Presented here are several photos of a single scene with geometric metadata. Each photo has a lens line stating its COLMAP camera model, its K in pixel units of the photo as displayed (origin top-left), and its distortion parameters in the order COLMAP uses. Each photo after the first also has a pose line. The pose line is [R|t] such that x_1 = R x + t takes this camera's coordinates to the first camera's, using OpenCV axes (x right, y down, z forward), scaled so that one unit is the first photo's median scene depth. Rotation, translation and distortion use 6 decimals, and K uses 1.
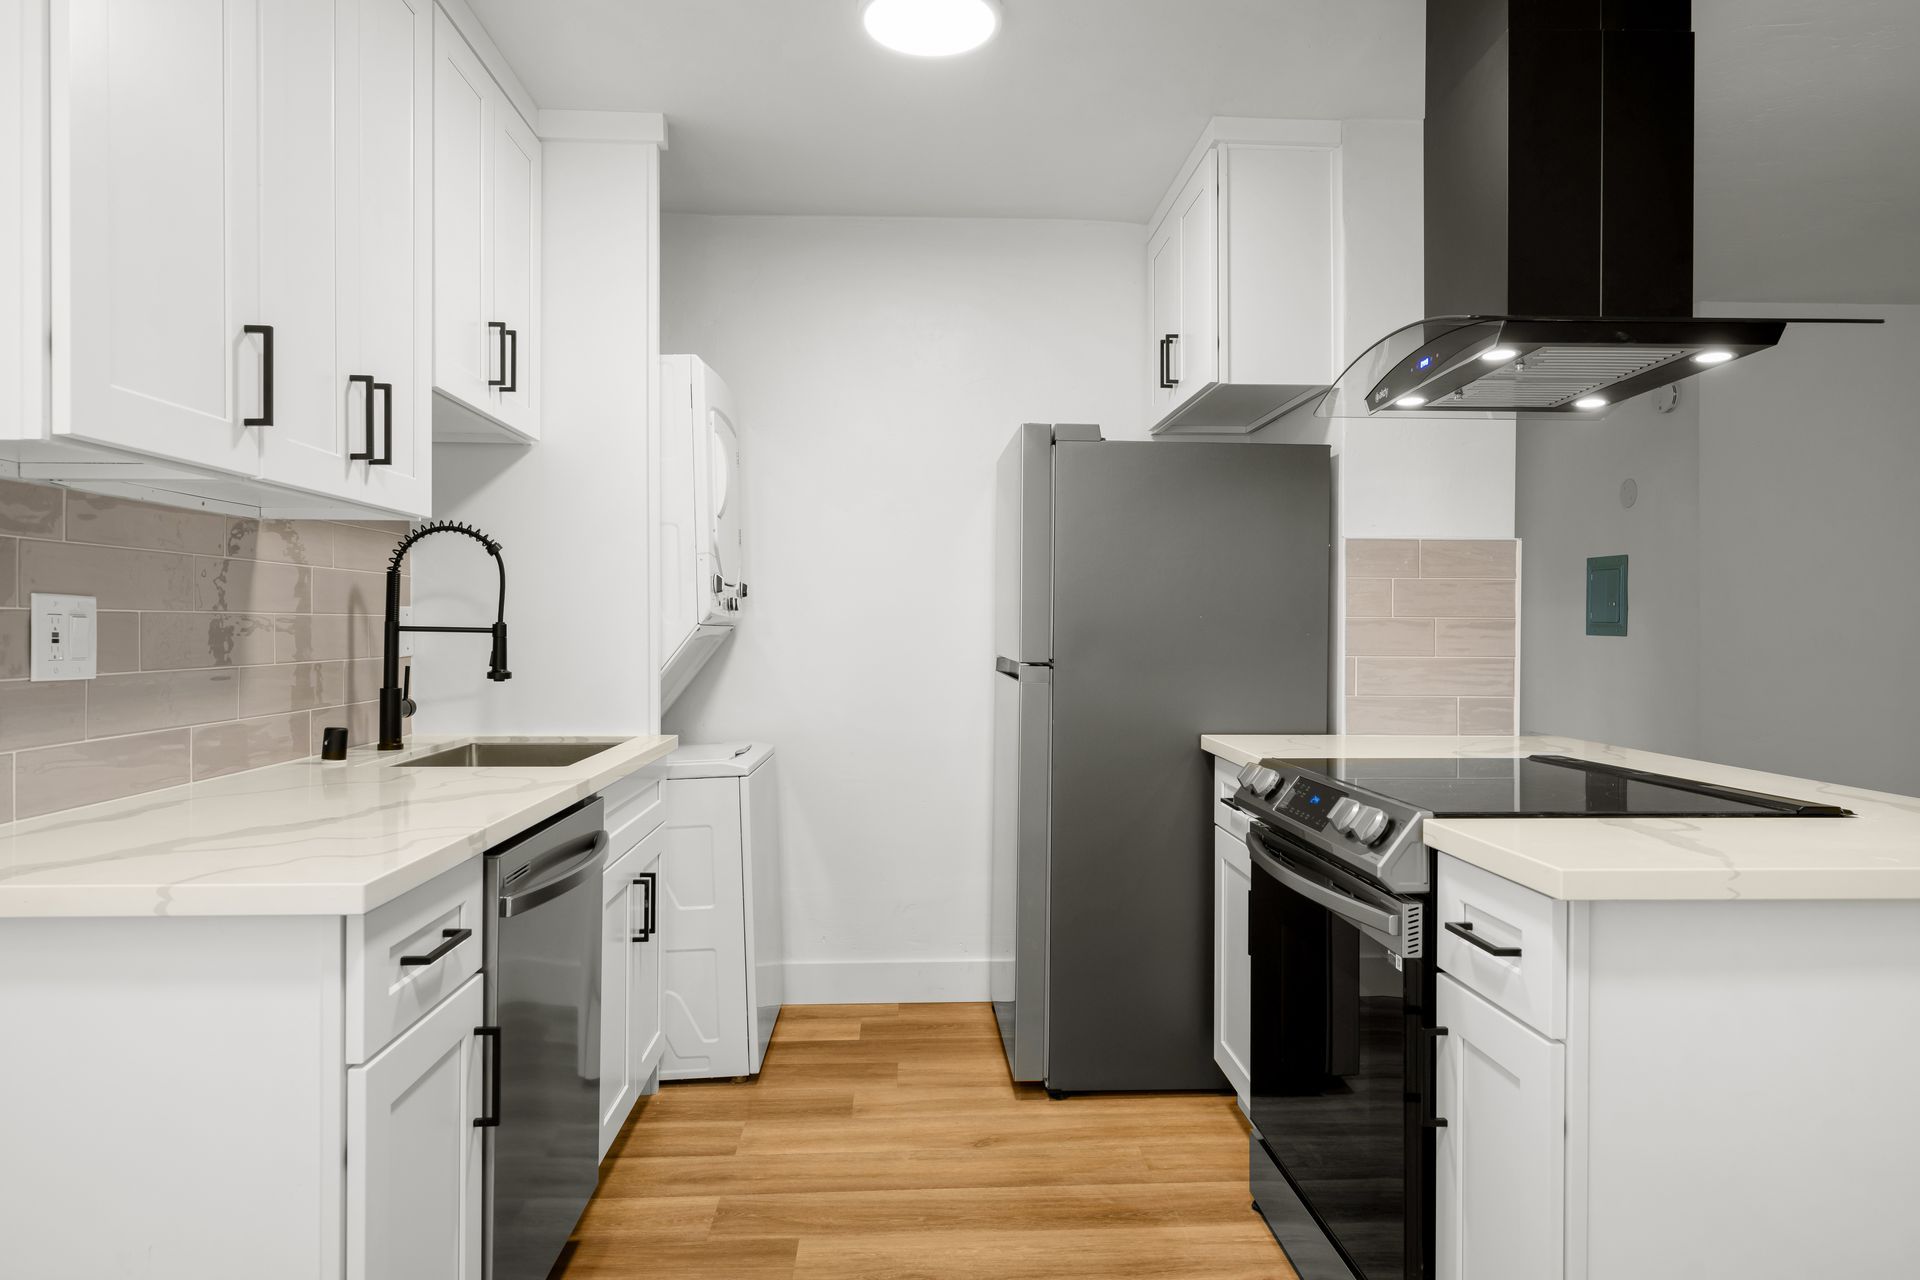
lens RADIAL K [[1212.1, 0, 1000.2], [0, 1212.1, 633.0], [0, 0, 1]] dist [0.002768, 0.000127]
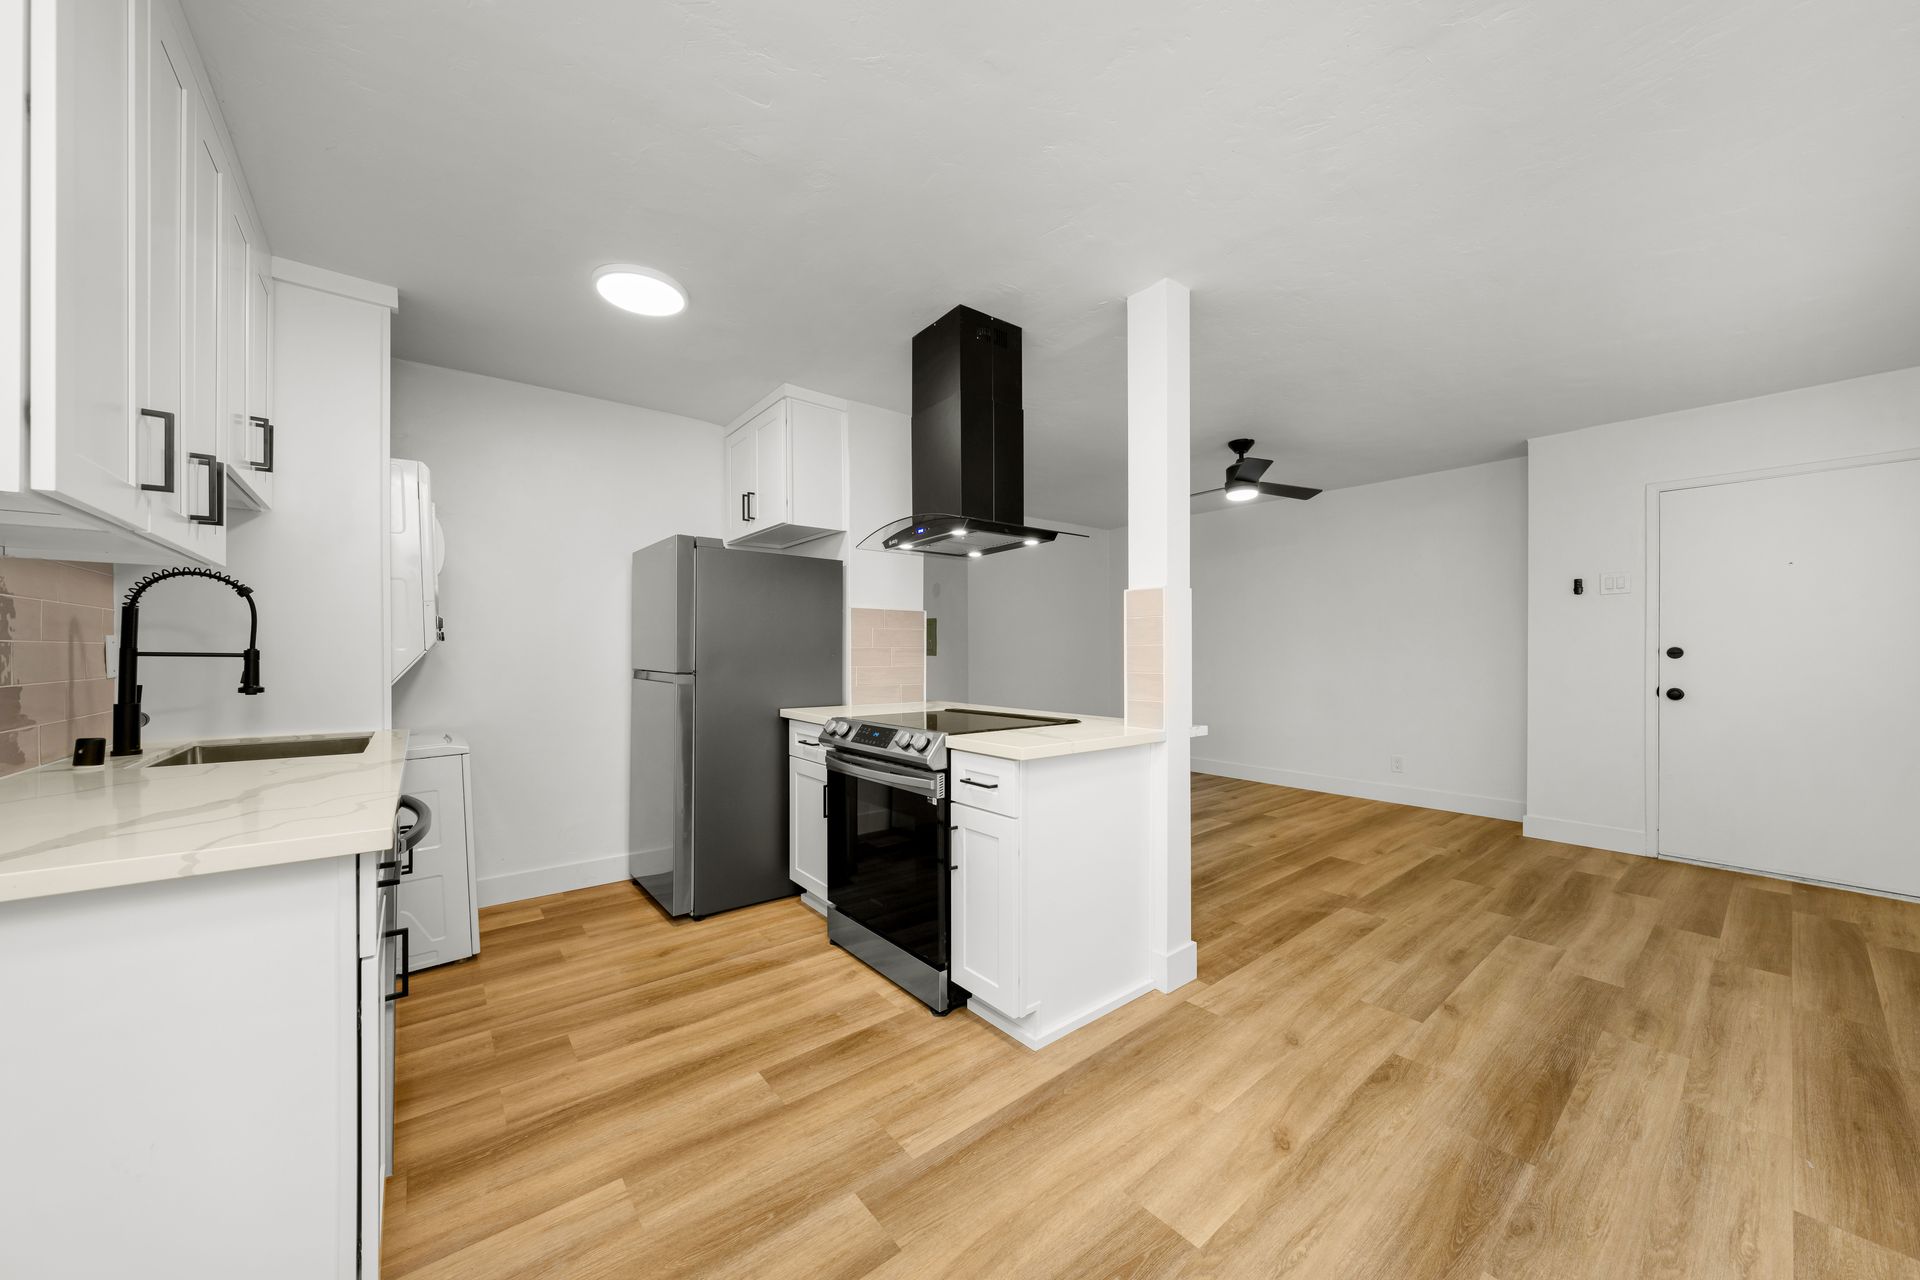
lens RADIAL K [[668.9, 0, 996.1], [0, 668.9, 652.7], [0, 0, 1]] dist [-0.000381, -0.000054]
pose [[0.803960, -0.002080, 0.594680, -0.200237], [0.004481, 0.999987, -0.002560, 0.000563], [-0.594666, 0.004723, 0.803959, -0.039923]]
